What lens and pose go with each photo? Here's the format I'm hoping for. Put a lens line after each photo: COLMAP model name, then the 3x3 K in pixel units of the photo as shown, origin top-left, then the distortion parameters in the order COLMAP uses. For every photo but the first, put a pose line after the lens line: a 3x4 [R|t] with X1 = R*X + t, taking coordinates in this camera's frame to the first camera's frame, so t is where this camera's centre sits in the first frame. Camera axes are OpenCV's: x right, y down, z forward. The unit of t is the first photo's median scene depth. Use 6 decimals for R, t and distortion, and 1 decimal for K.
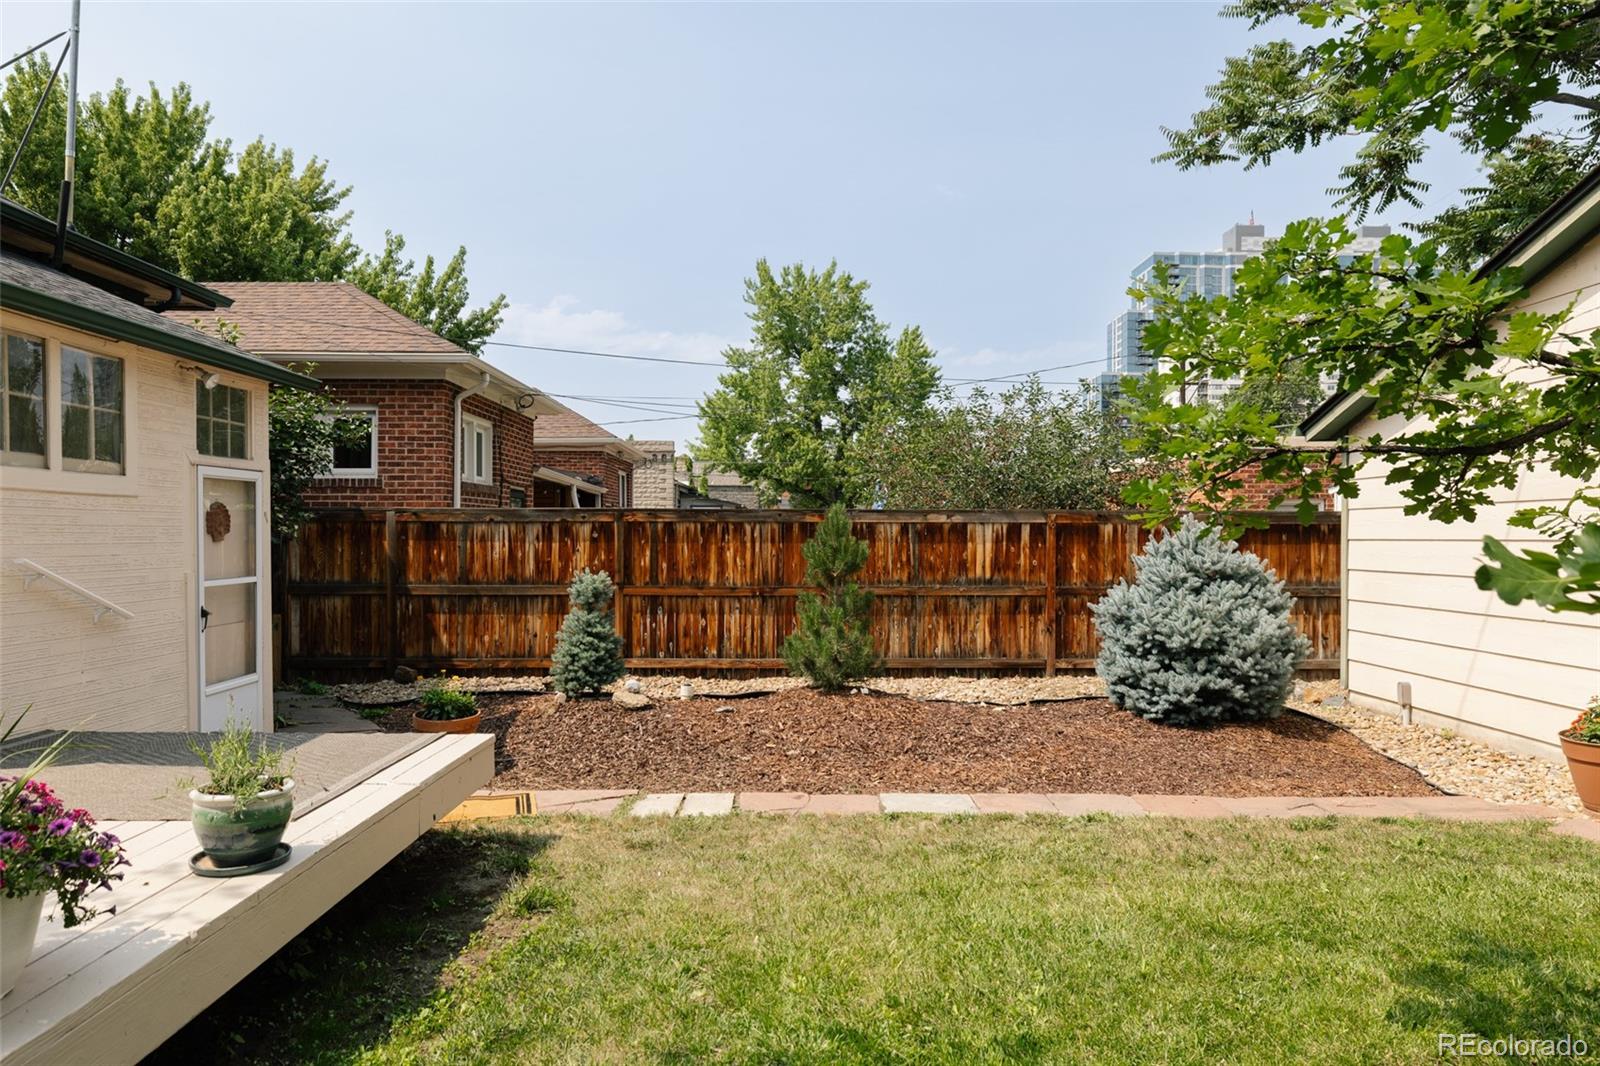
lens RADIAL K [[1001.1, 0, 812.2], [0, 1001.1, 530.4], [0, 0, 1]] dist [-0.000741, -0.001130]
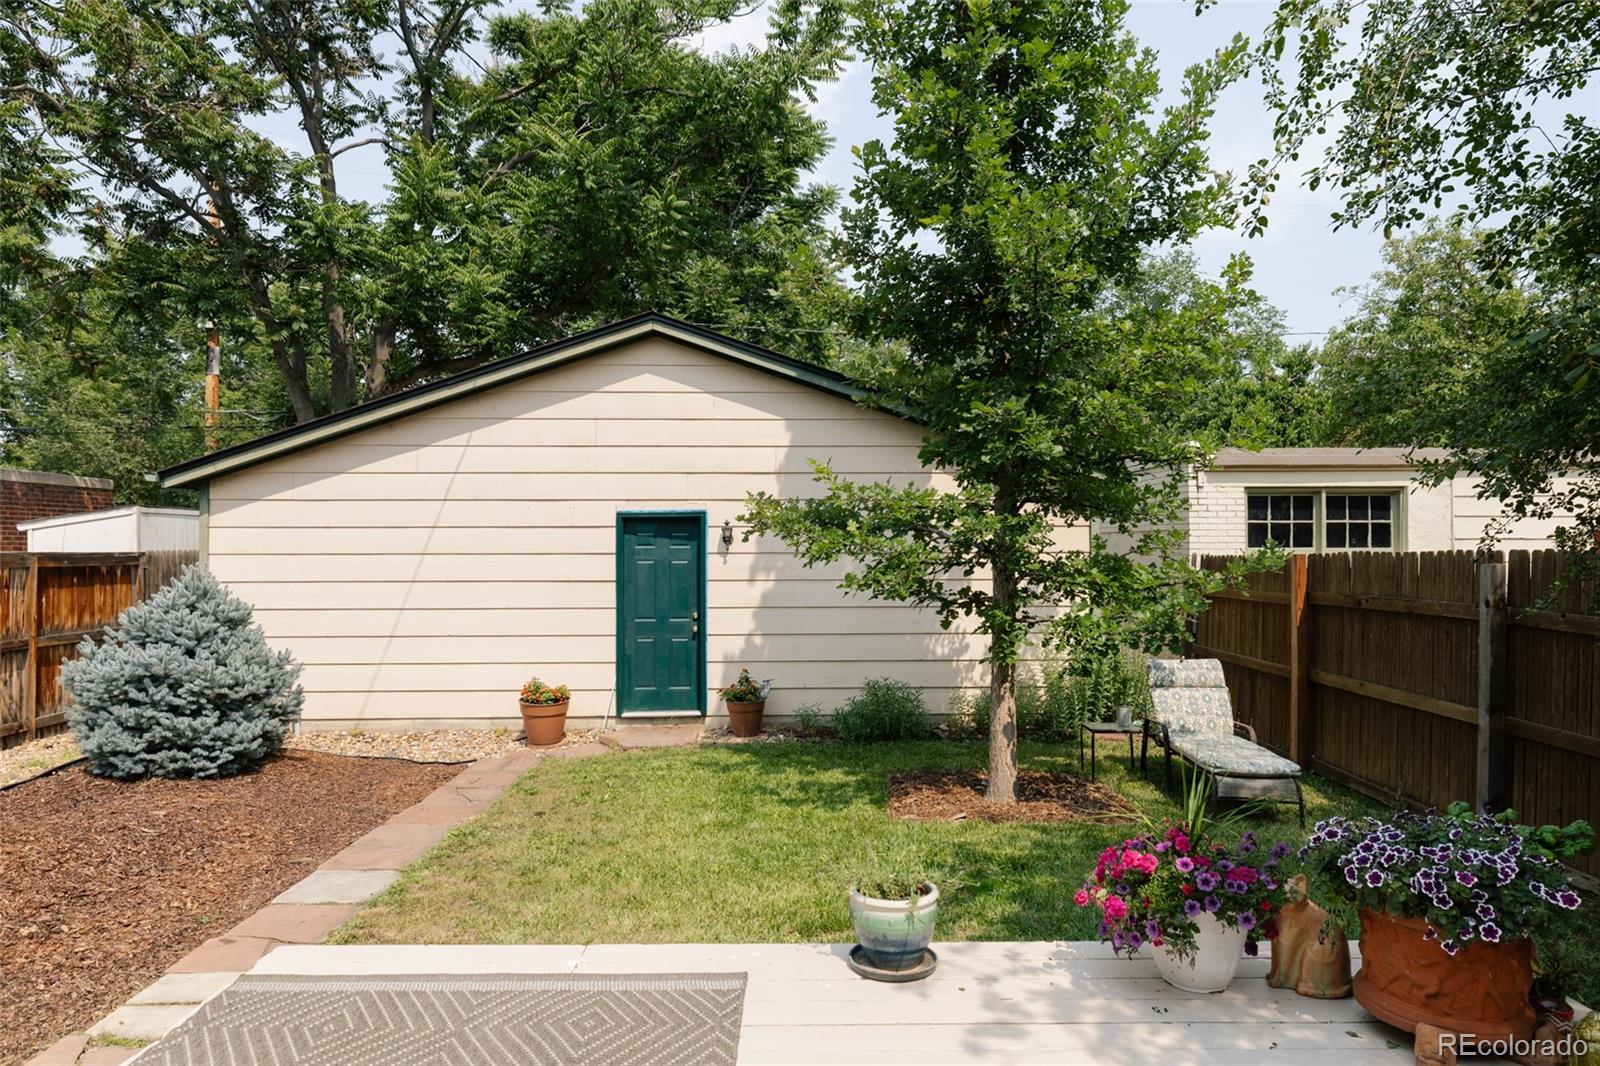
lens RADIAL K [[941.6, 0, 808.8], [0, 941.6, 539.3], [0, 0, 1]] dist [0.016601, 0.000122]
pose [[-0.008810, 0.009869, 0.999912, -0.707037], [-0.008708, 0.999913, -0.009946, -0.046690], [-0.999923, -0.008794, -0.008724, 0.493071]]
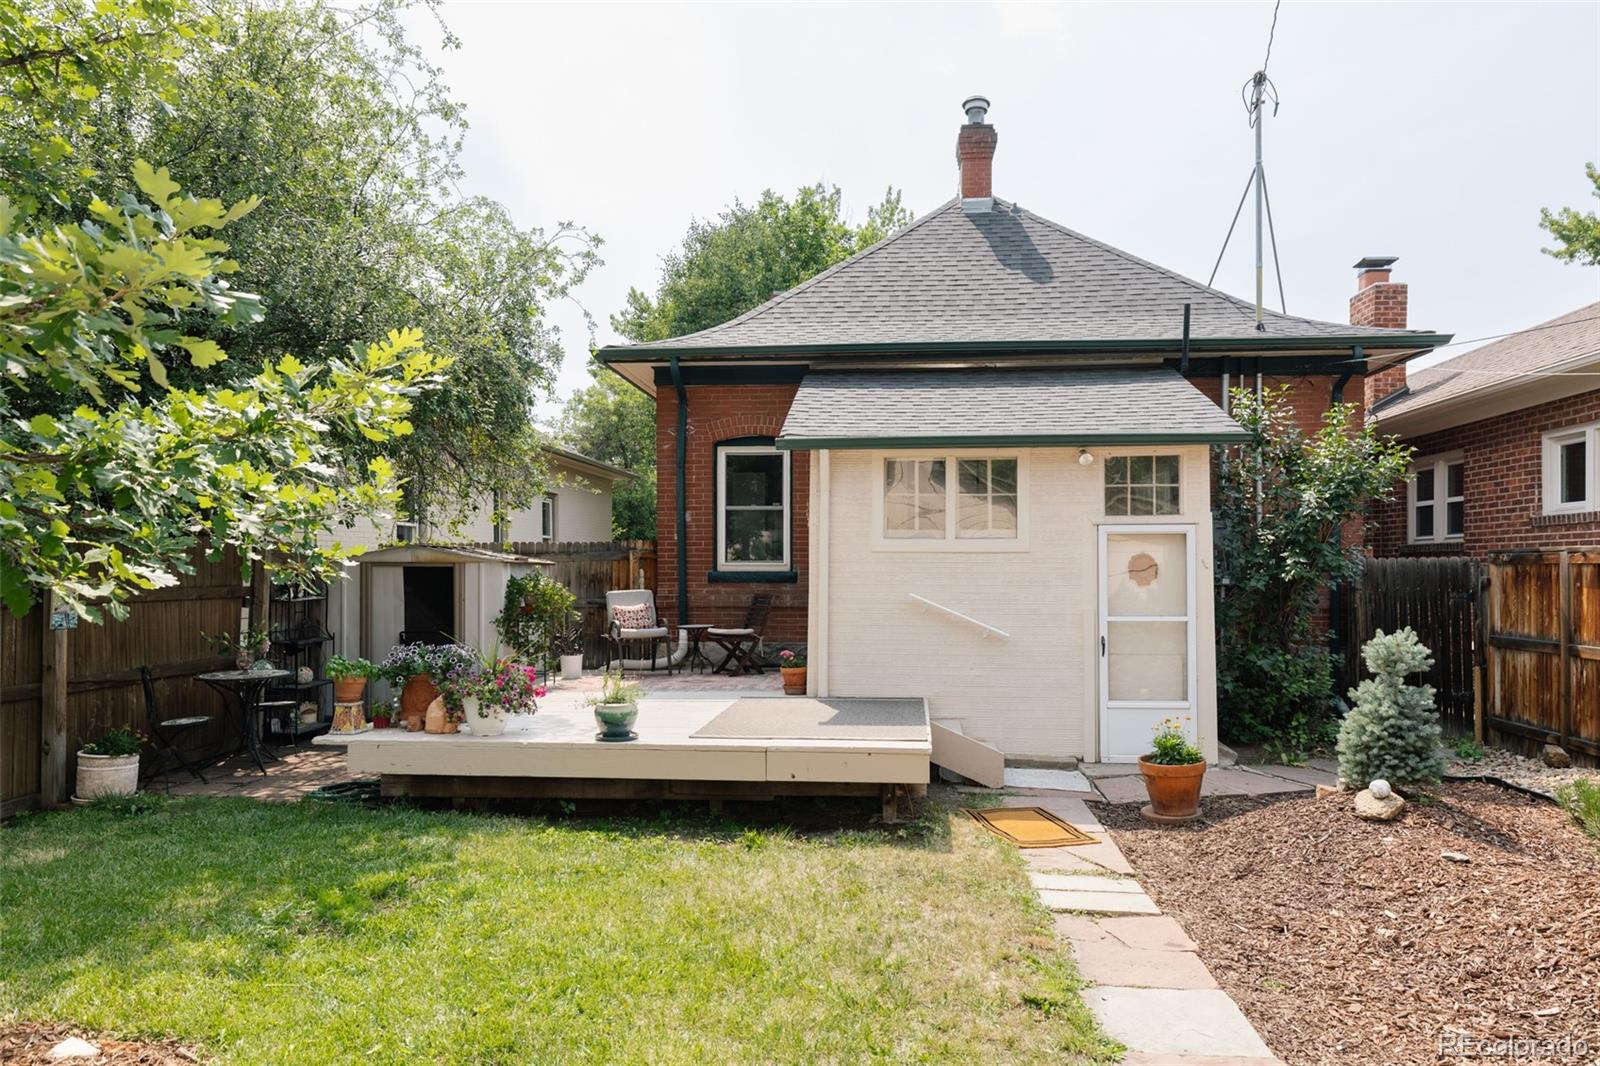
lens RADIAL K [[1001.1, 0, 800.9], [0, 1001.1, 547.2], [0, 0, 1]] dist [-0.000741, -0.001130]
pose [[-0.091595, -0.026746, -0.995437, 0.677728], [0.001215, 0.999635, -0.026971, -0.002934], [0.995796, -0.003680, -0.091530, 0.726627]]
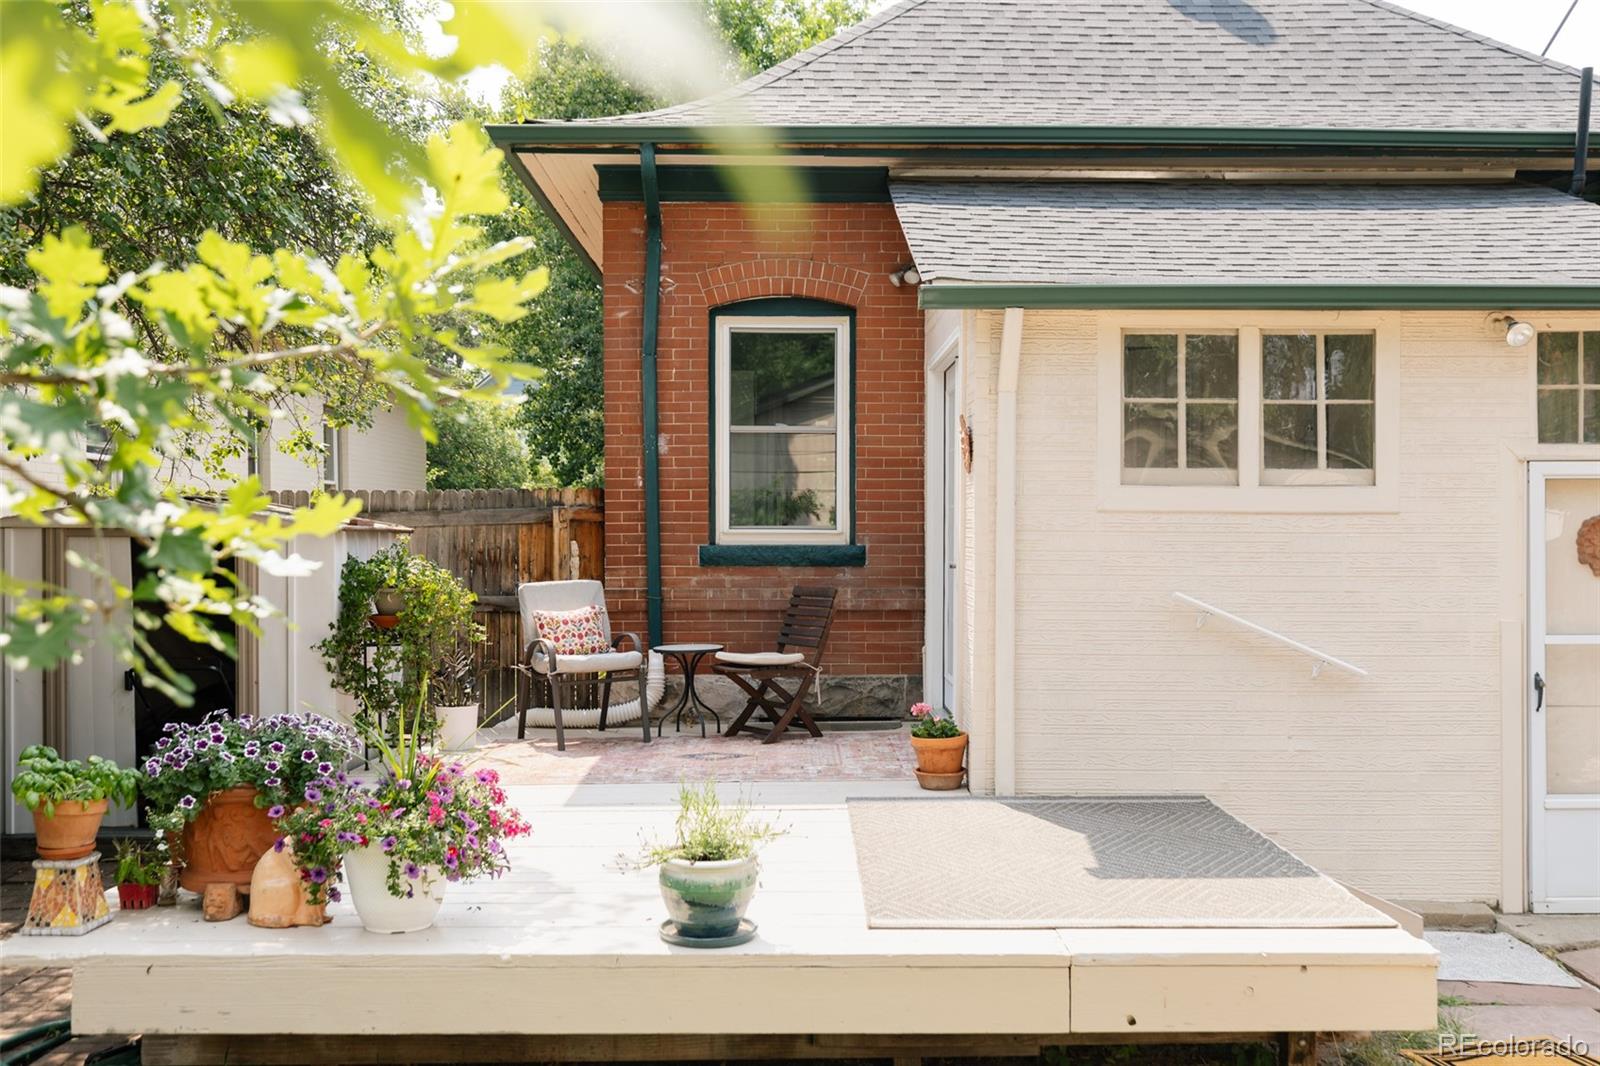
lens RADIAL K [[1466.3, 0, 799.4], [0, 1466.3, 532.2], [0, 0, 1]] dist [-0.010717, 0.000000]
pose [[0.005111, -0.005392, -0.999972, 0.354677], [0.000895, 0.999985, -0.005388, -0.012678], [0.999987, -0.000867, 0.005116, 0.498708]]
